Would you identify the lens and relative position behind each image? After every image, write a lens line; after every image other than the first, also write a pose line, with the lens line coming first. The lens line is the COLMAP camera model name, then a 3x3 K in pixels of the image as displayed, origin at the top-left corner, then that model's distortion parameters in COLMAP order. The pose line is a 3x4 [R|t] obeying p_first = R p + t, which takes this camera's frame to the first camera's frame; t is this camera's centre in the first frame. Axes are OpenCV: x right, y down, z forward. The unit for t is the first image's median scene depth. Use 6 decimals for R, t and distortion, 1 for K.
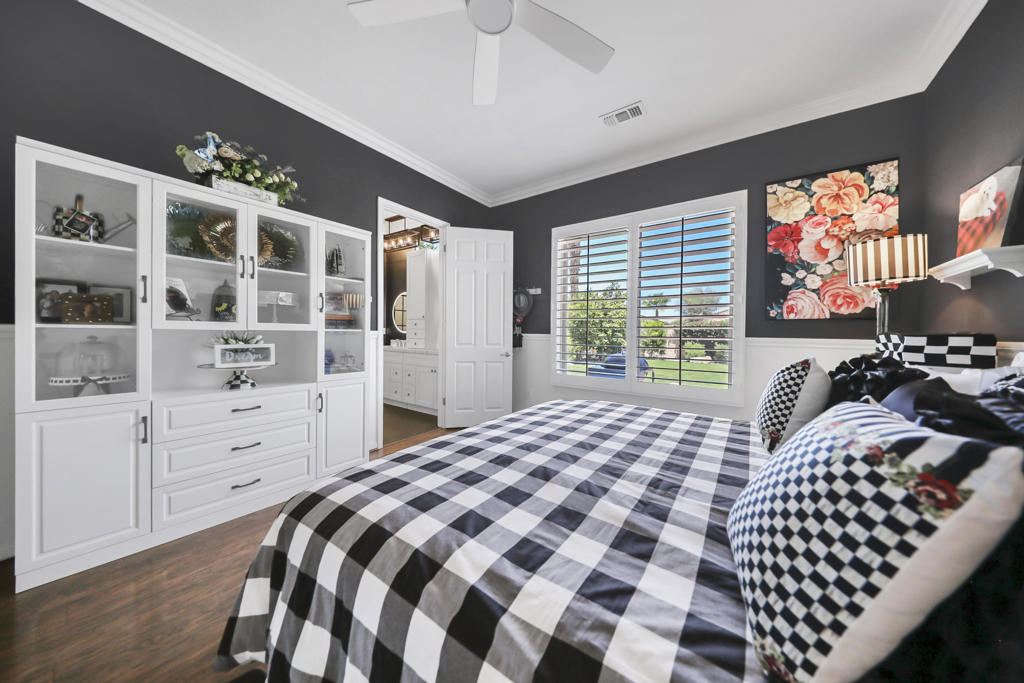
lens RADIAL K [[321.4, 0, 513.0], [0, 321.4, 334.9], [0, 0, 1]] dist [-0.002183, -0.000061]
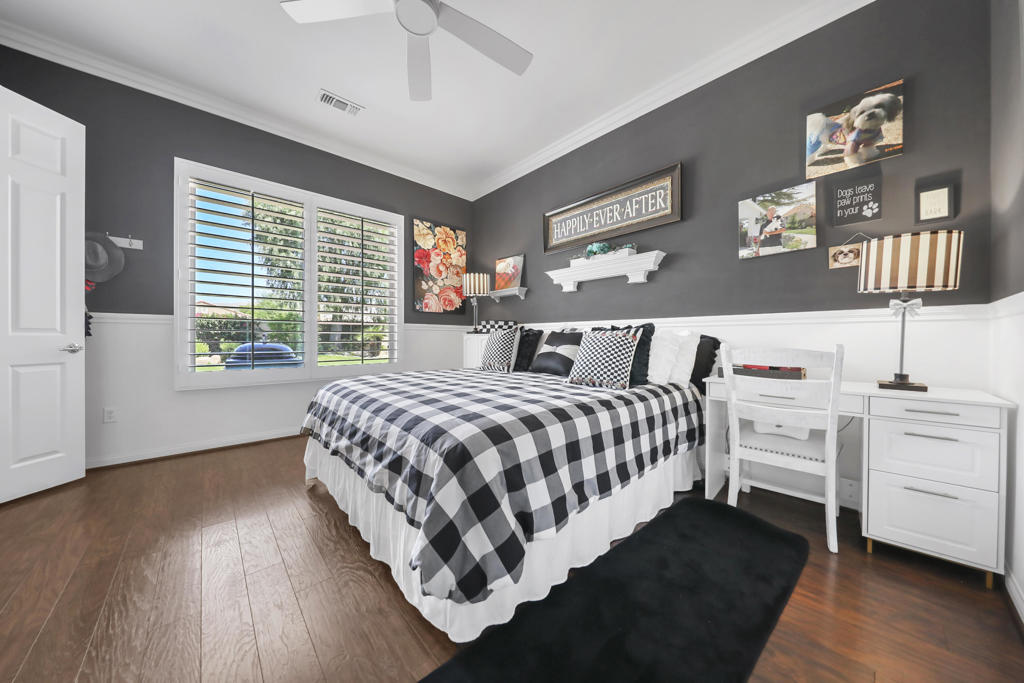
lens RADIAL K [[347.1, 0, 511.5], [0, 347.1, 338.5], [0, 0, 1]] dist [-0.000698, -0.000036]
pose [[0.213677, -0.013762, 0.976807, -0.690363], [-0.000333, 0.999900, 0.014160, 0.057107], [-0.976904, -0.003351, 0.213651, 0.247167]]
